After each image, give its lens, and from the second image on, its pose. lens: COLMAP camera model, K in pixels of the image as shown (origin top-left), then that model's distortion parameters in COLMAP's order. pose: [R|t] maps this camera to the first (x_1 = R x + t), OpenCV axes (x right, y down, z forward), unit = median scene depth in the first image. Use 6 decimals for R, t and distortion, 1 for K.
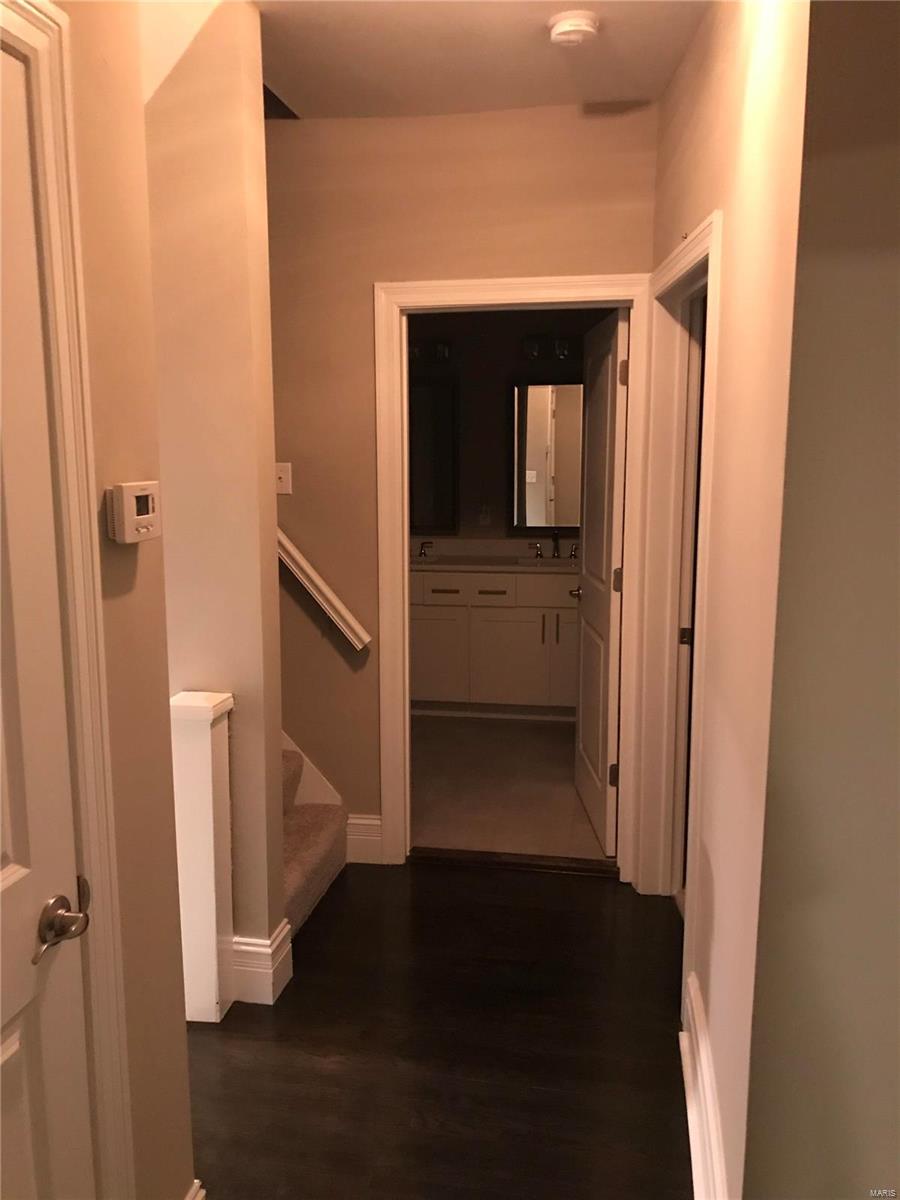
lens RADIAL K [[1001.7, 0, 448.8], [0, 1001.7, 601.6], [0, 0, 1]] dist [0.071748, -0.079161]
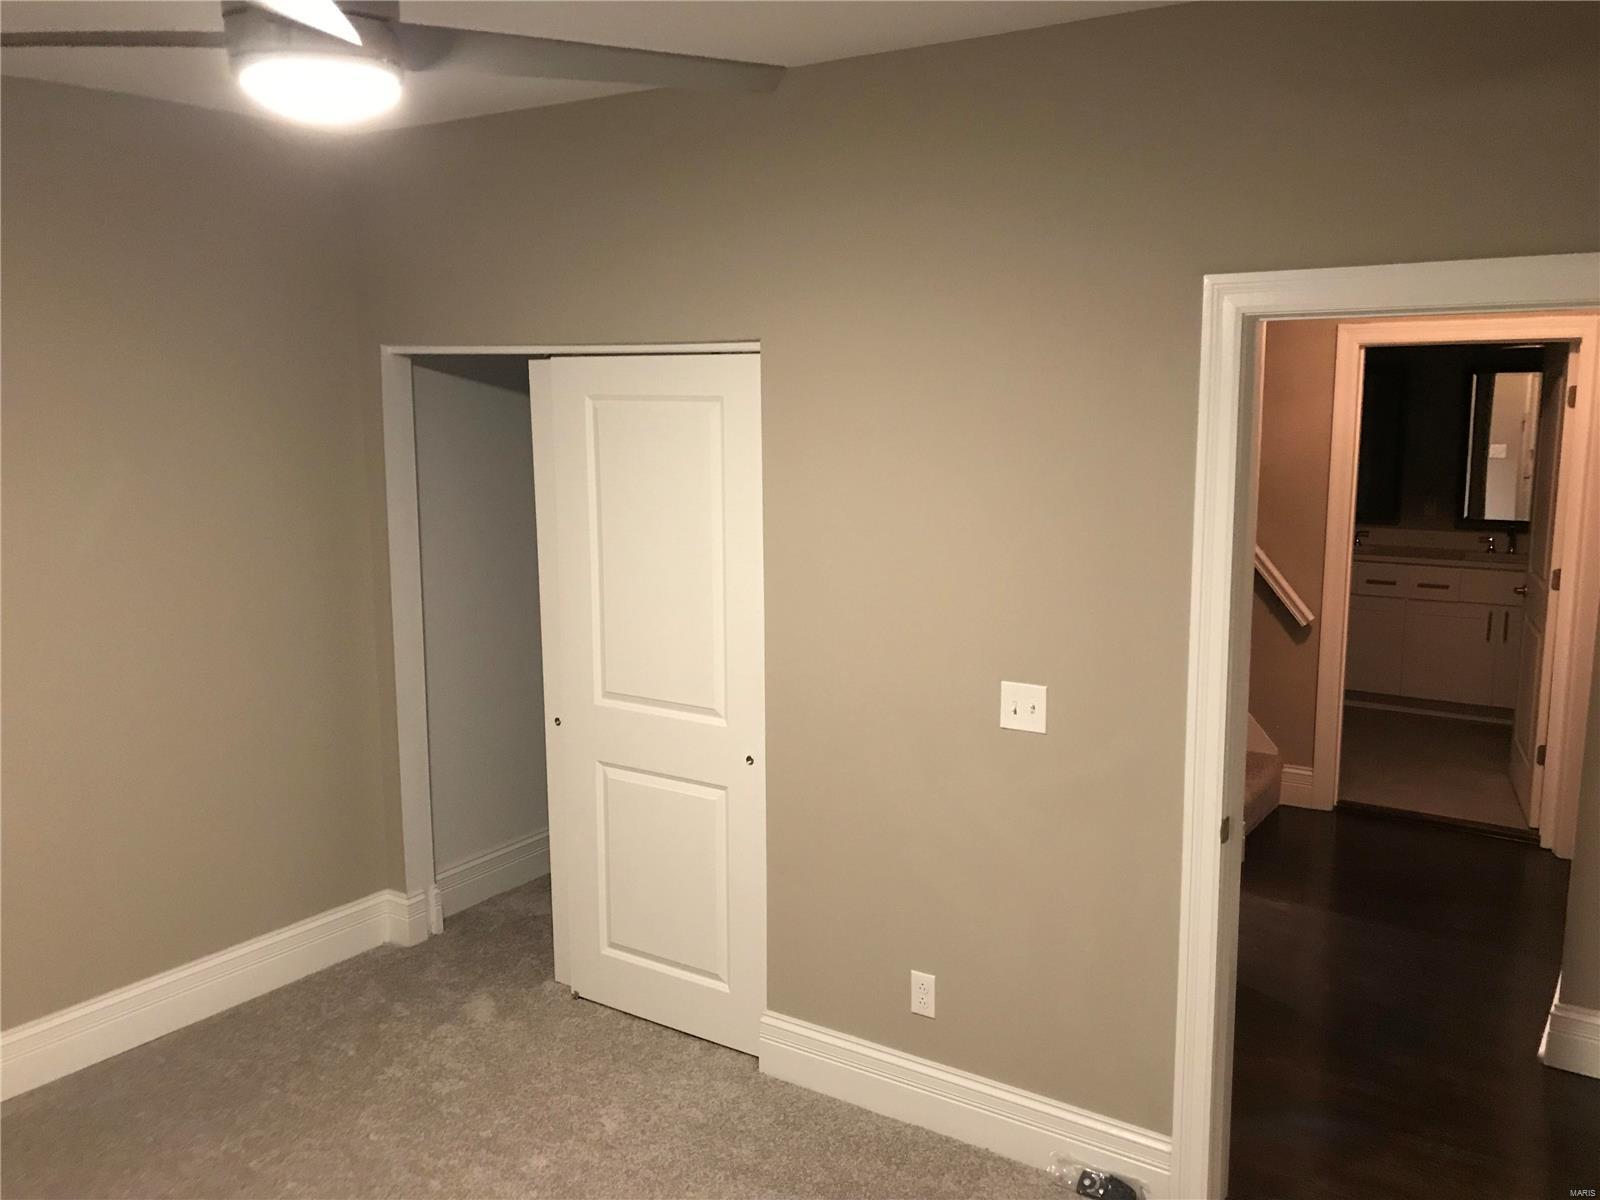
lens RADIAL K [[1335.7, 0, 807.7], [0, 1335.7, 596.1], [0, 0, 1]] dist [0.071748, -0.079161]
pose [[0.920897, 0.058217, -0.385435, -0.015305], [-0.055125, 0.998297, 0.019078, 0.013484], [0.385889, 0.003678, 0.922538, -0.685194]]
